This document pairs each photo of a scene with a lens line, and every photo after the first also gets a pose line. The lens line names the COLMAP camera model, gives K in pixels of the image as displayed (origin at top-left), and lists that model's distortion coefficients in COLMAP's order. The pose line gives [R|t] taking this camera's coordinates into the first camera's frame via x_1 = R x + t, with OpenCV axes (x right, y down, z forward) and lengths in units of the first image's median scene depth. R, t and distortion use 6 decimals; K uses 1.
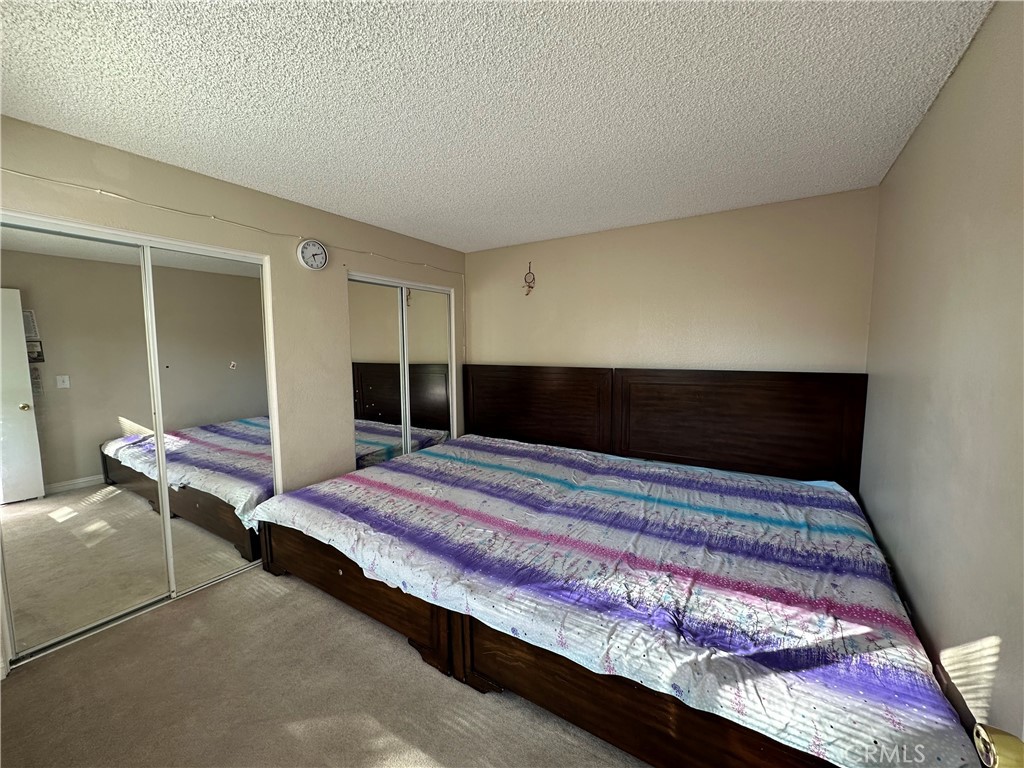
lens RADIAL K [[409.0, 0, 513.4], [0, 409.0, 384.0], [0, 0, 1]] dist [-0.002646, -0.000176]
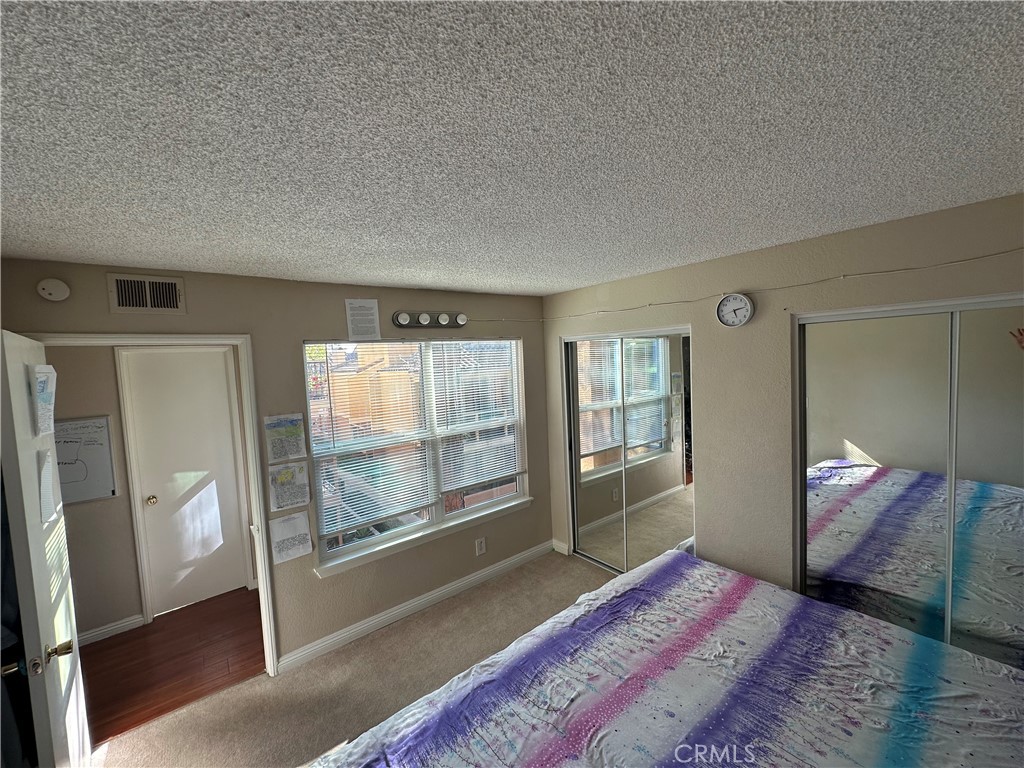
lens RADIAL K [[409.0, 0, 513.4], [0, 409.0, 384.0], [0, 0, 1]] dist [-0.002646, -0.000176]
pose [[-0.314759, 0.082812, -0.945552, 0.504640], [-0.045572, 0.993719, 0.102200, -0.237005], [0.948077, 0.075259, -0.309008, 0.871685]]
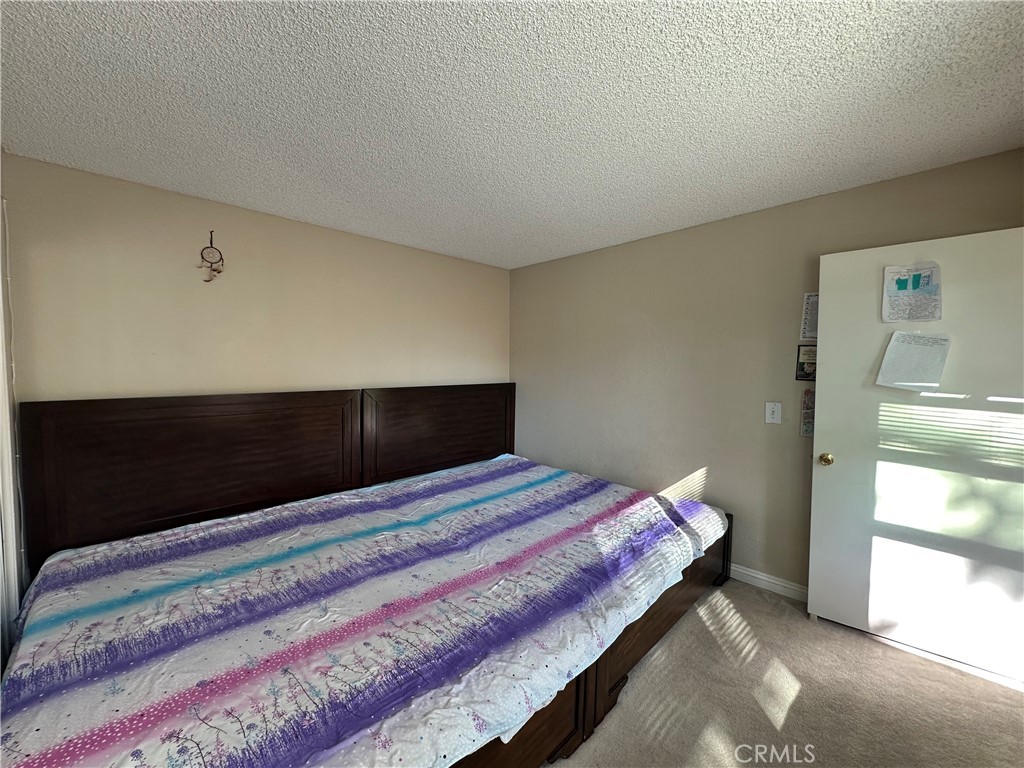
lens RADIAL K [[409.0, 0, 513.4], [0, 409.0, 384.0], [0, 0, 1]] dist [-0.002646, -0.000176]
pose [[0.211914, -0.037912, 0.976553, -0.686133], [0.085952, 0.996098, 0.020019, -0.049060], [-0.973501, 0.079694, 0.214346, 0.607513]]
